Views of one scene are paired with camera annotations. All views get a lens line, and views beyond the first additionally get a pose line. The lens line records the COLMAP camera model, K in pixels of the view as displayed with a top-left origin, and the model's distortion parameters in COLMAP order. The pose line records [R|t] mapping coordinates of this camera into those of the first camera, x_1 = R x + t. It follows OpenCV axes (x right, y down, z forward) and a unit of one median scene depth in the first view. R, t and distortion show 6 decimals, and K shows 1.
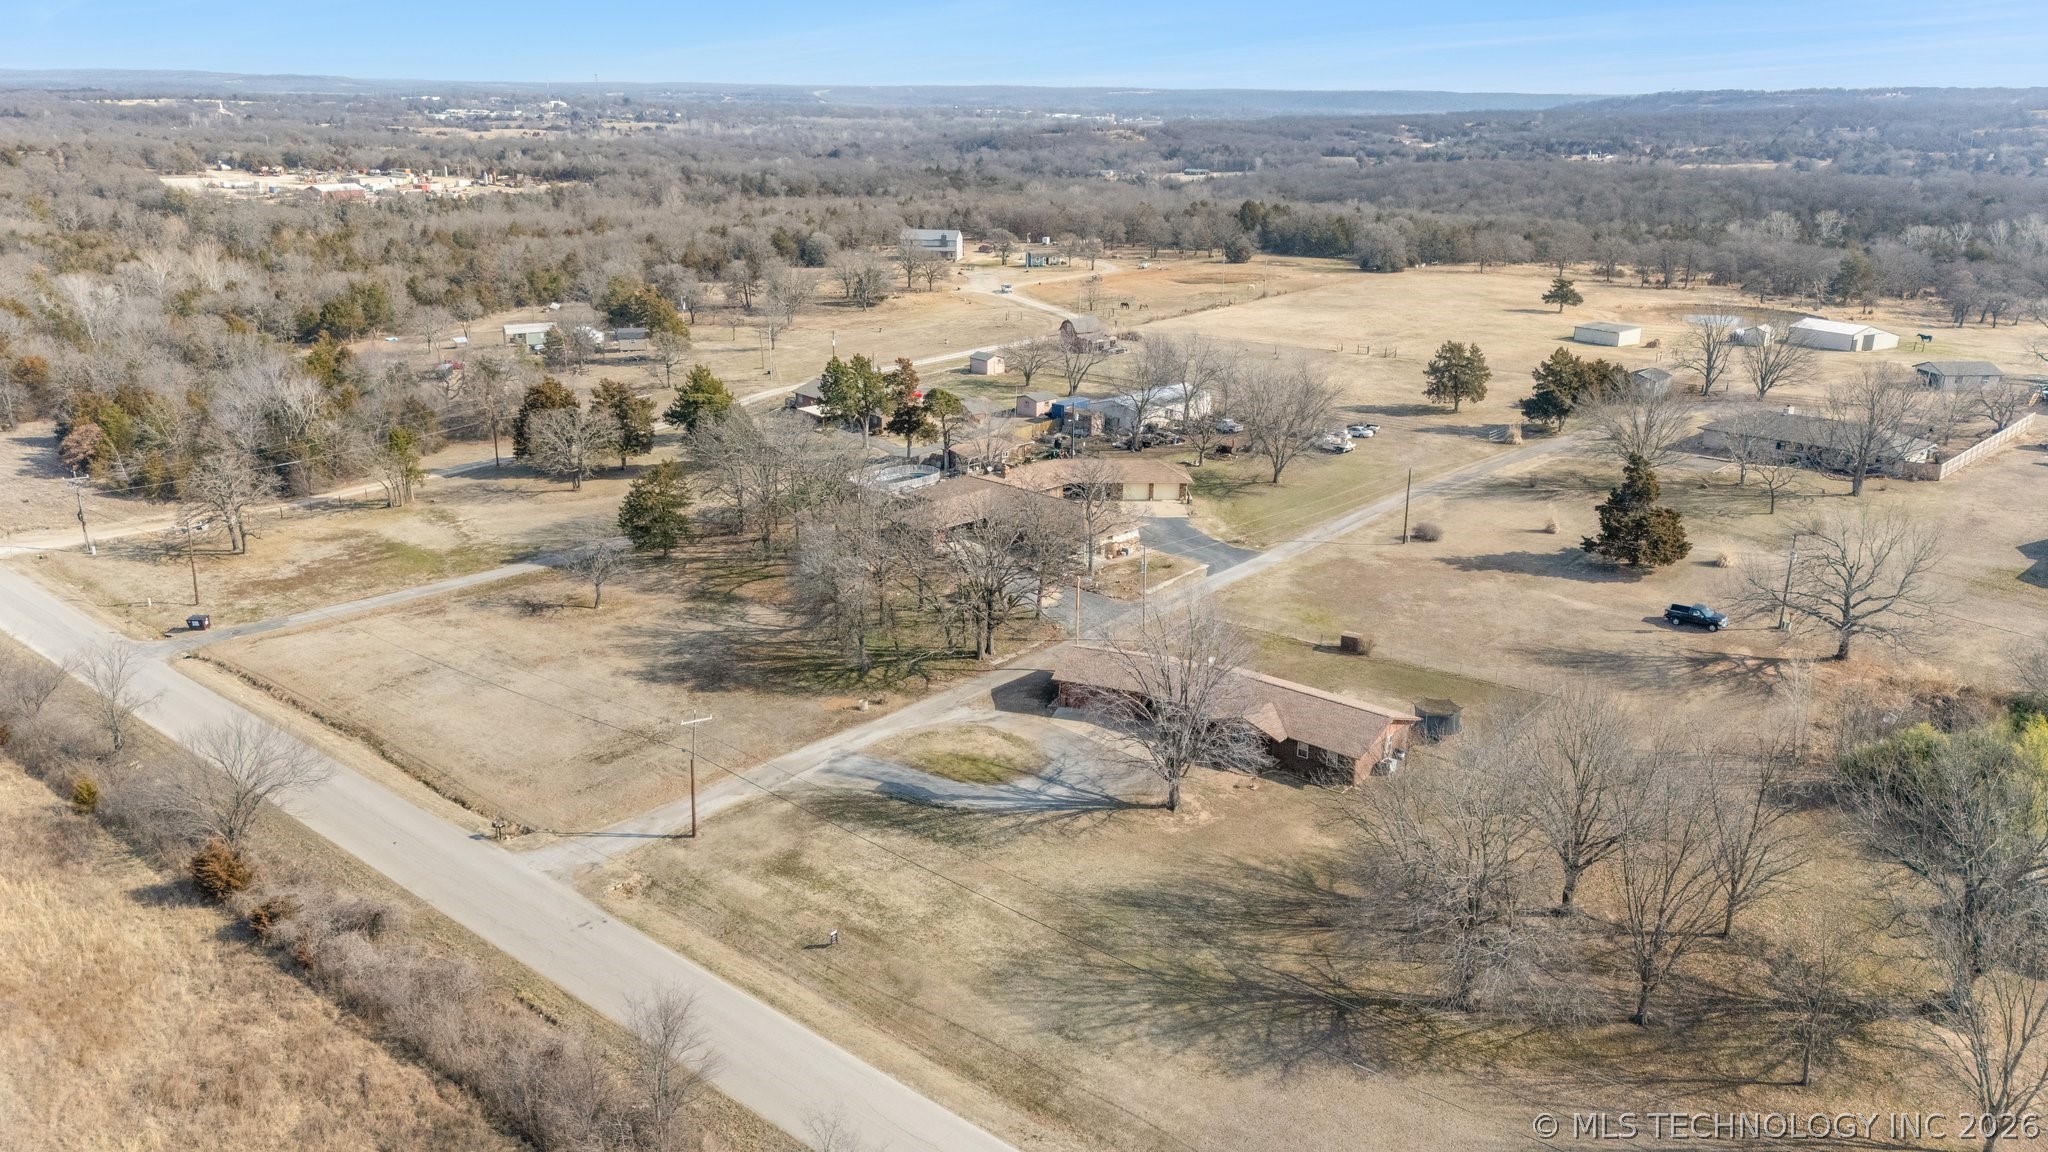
lens RADIAL K [[1509.7, 0, 1016.8], [0, 1509.7, 567.6], [0, 0, 1]] dist [0.147079, -0.254939]
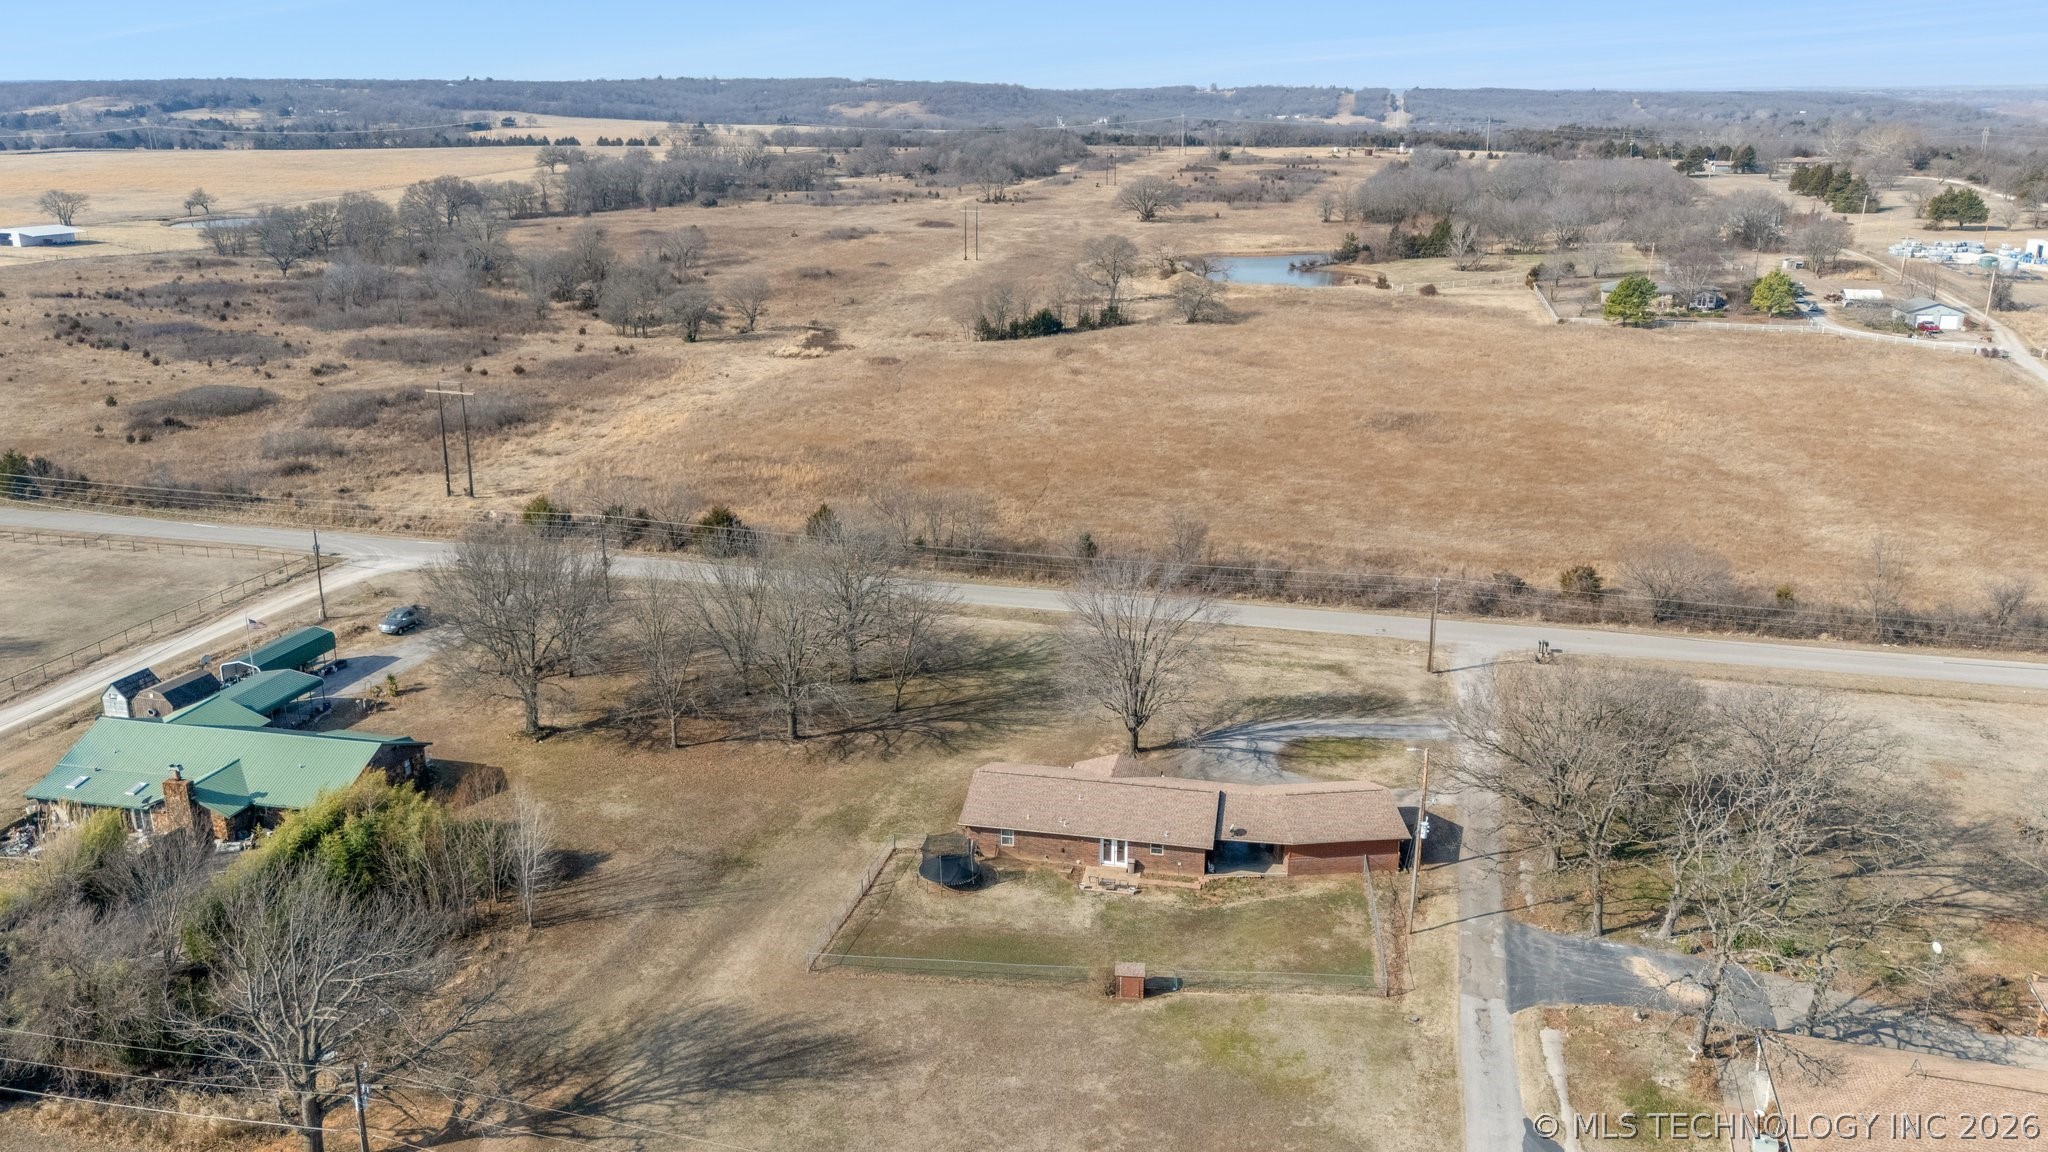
lens RADIAL K [[1521.6, 0, 1034.8], [0, 1521.6, 574.6], [0, 0, 1]] dist [0.090690, -0.074766]
pose [[-0.880185, 0.134863, -0.455067, 0.614238], [-0.149124, 0.831651, 0.534901, -0.498382], [0.450595, 0.538673, -0.711896, 1.591534]]
